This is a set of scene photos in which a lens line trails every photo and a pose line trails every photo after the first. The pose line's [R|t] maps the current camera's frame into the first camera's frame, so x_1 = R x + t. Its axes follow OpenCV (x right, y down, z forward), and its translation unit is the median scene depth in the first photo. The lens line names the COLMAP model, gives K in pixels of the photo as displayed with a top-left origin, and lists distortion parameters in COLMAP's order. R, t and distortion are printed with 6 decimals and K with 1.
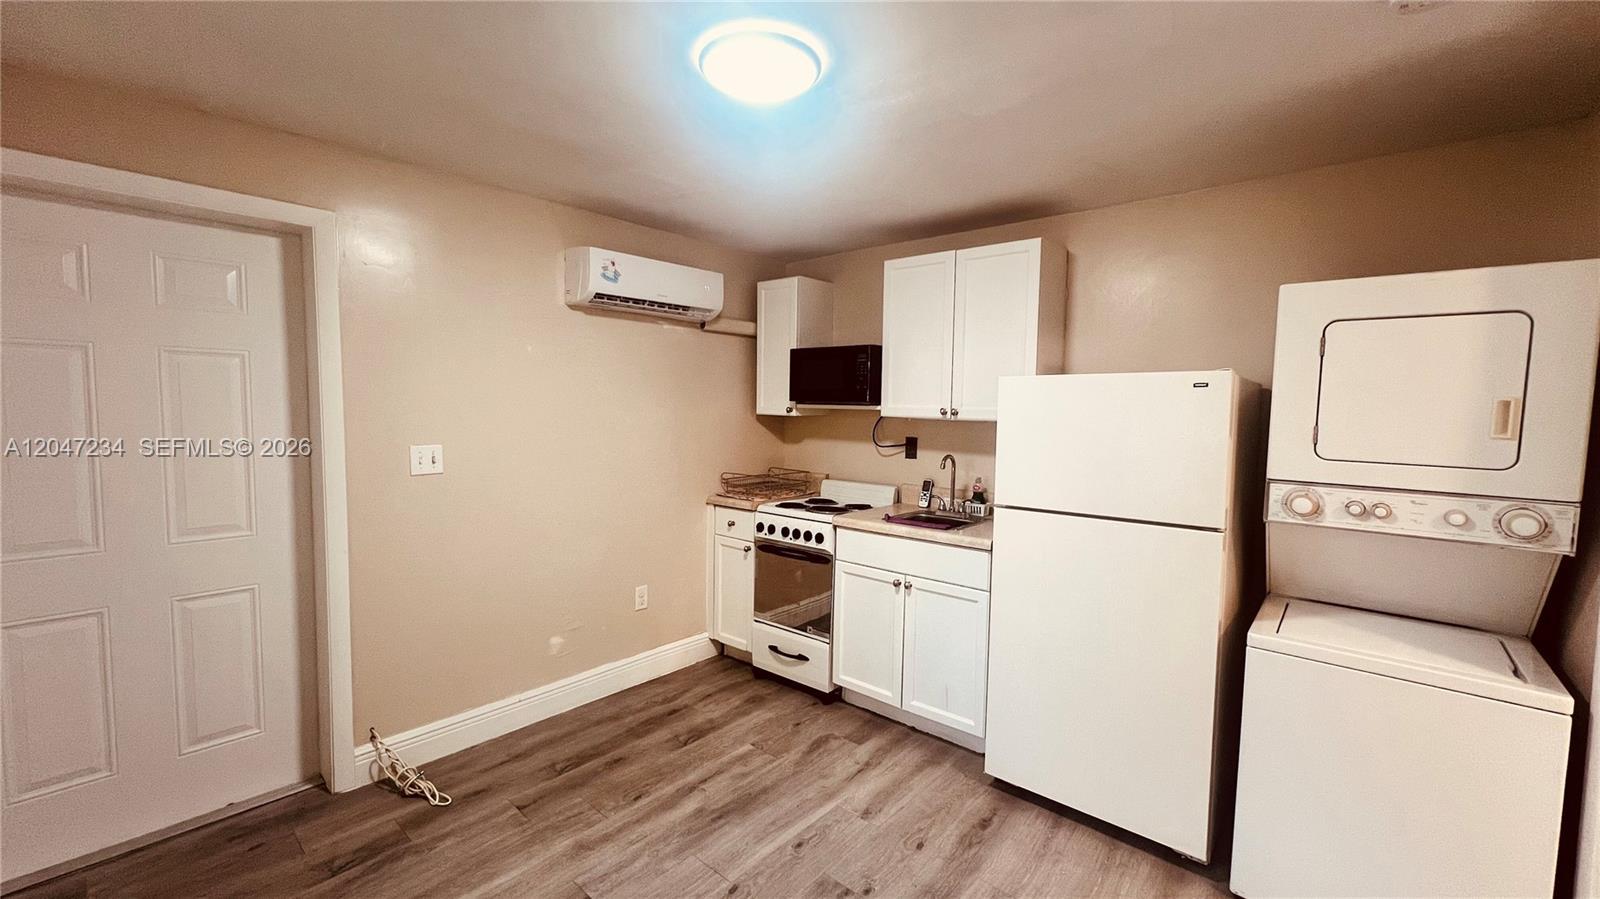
lens RADIAL K [[641.6, 0, 798.3], [0, 641.6, 446.9], [0, 0, 1]] dist [-0.000053, 0.000361]
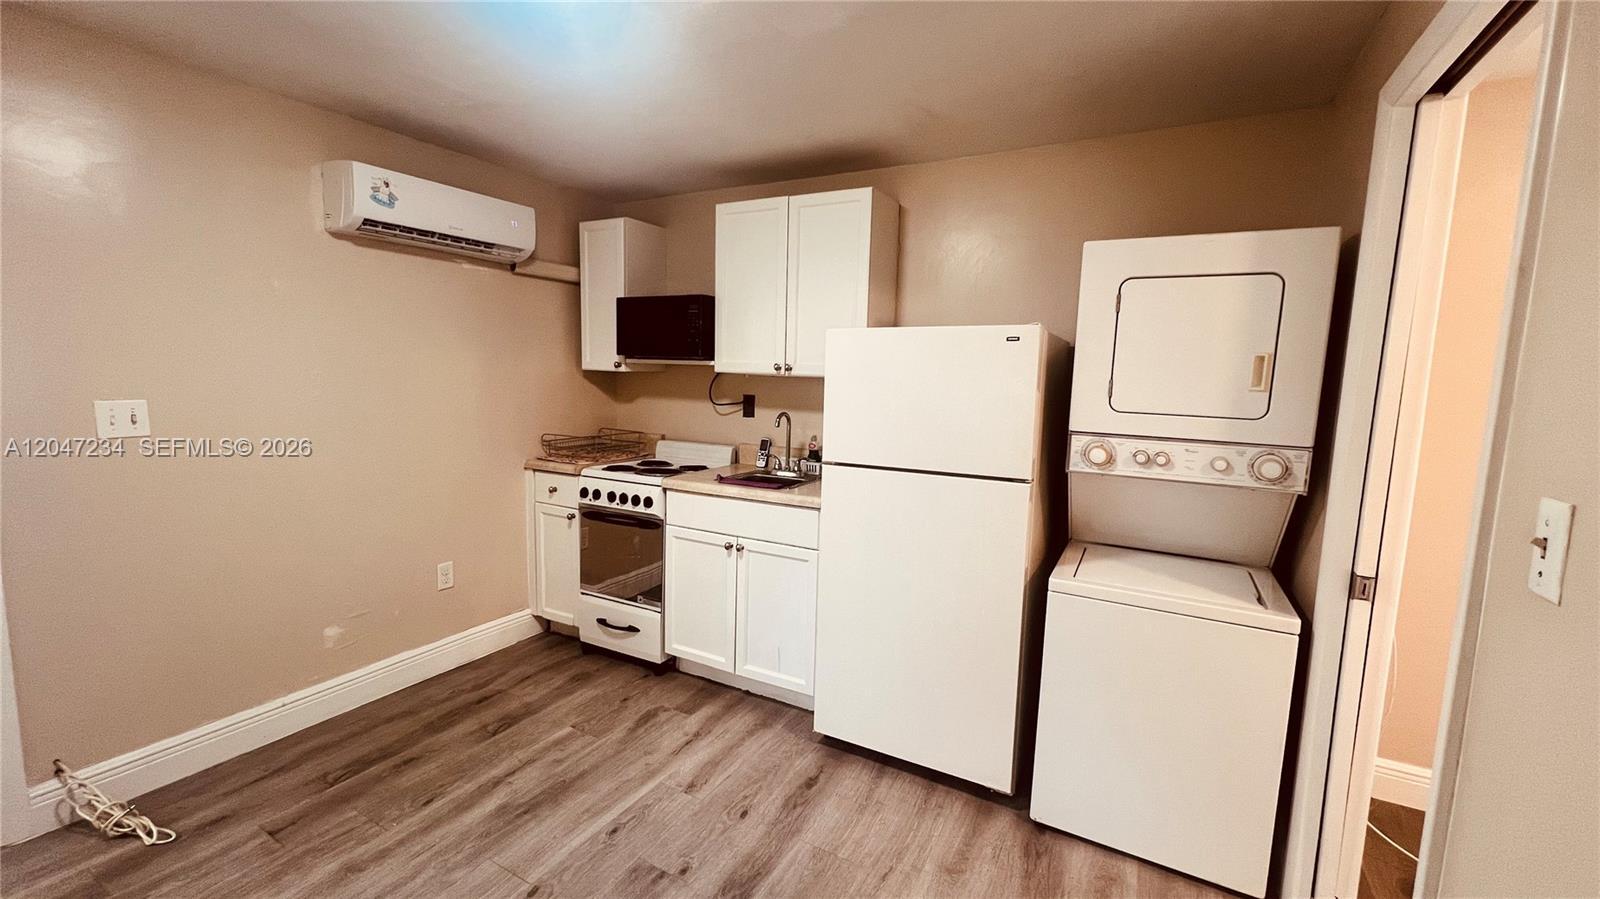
lens RADIAL K [[641.6, 0, 798.3], [0, 641.6, 446.9], [0, 0, 1]] dist [-0.000053, 0.000361]
pose [[0.977547, -0.014555, 0.210212, 0.057127], [0.002741, 0.998405, 0.056383, 0.011048], [-0.210698, -0.054541, 0.976029, 0.052511]]
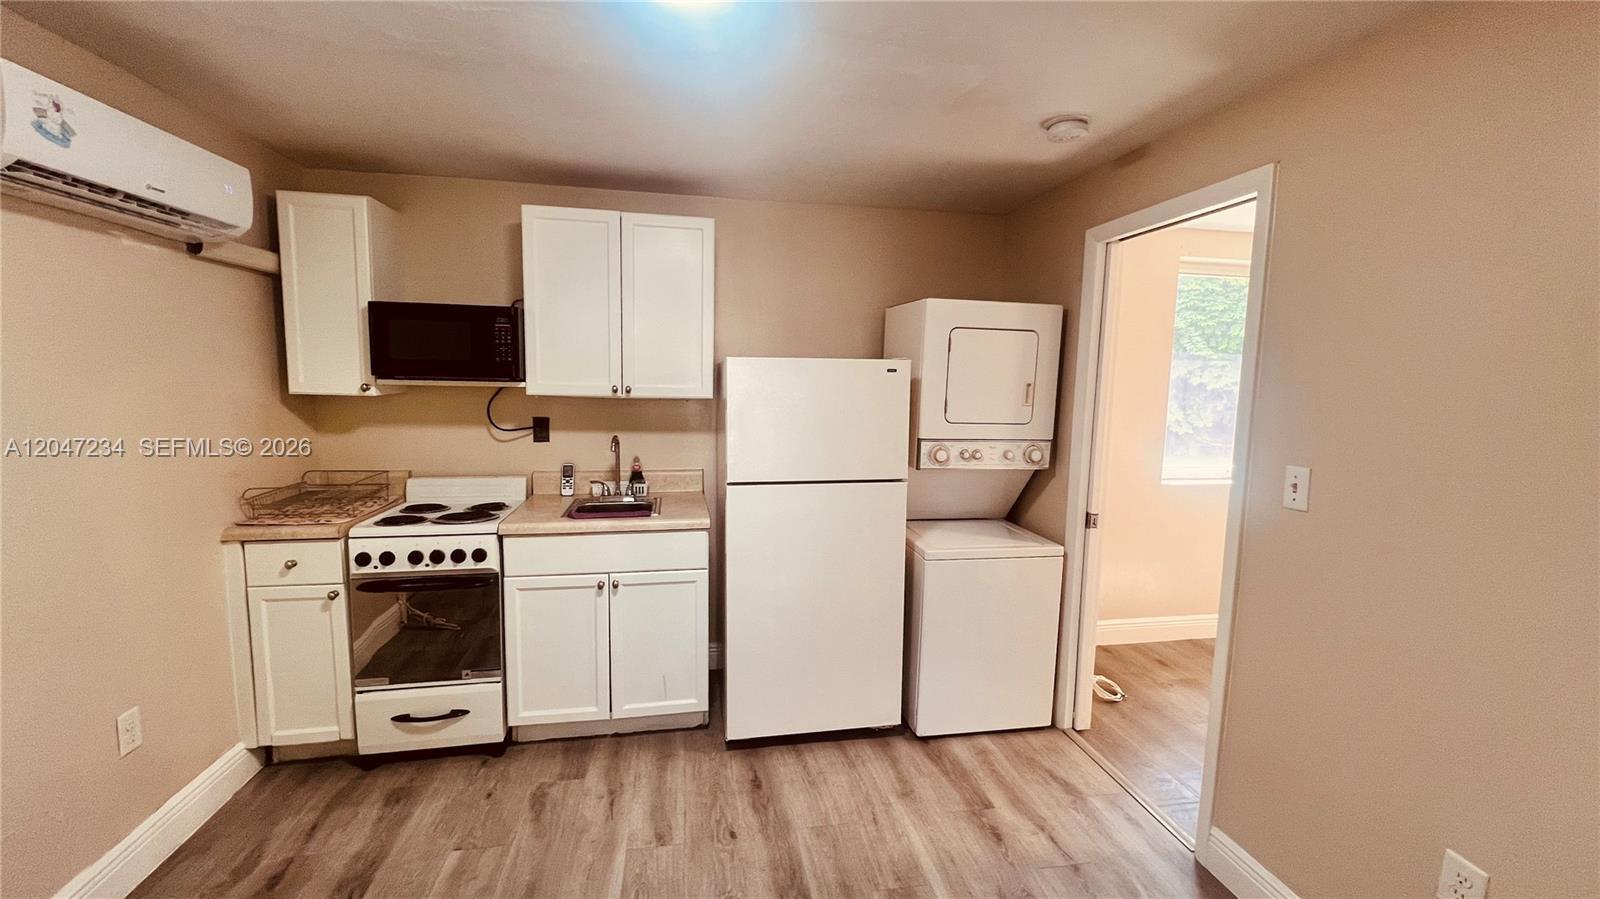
lens RADIAL K [[641.6, 0, 798.3], [0, 641.6, 446.9], [0, 0, 1]] dist [-0.000053, 0.000361]
pose [[0.621567, -0.090827, 0.778078, -0.354410], [0.041585, 0.995681, 0.083009, -0.040858], [-0.782257, -0.019239, 0.622659, 0.239927]]
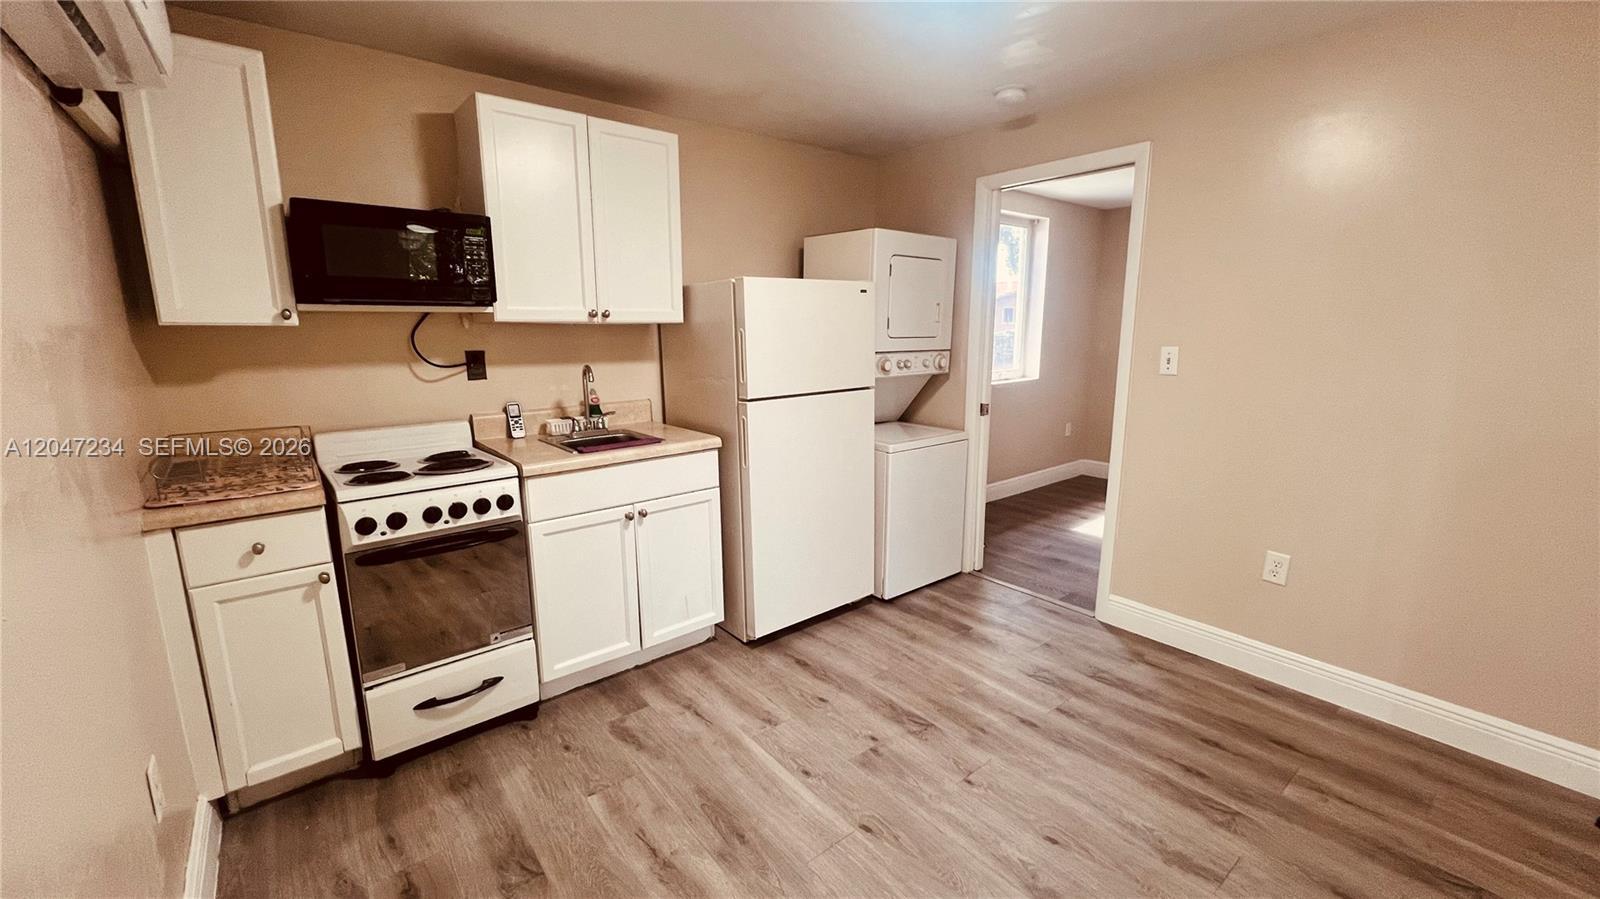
lens RADIAL K [[641.6, 0, 798.3], [0, 641.6, 446.9], [0, 0, 1]] dist [-0.000053, 0.000361]
pose [[0.169661, -0.203320, 0.964301, -0.626020], [0.070726, 0.978475, 0.193865, -0.029809], [-0.982961, 0.035310, 0.180389, 0.626952]]
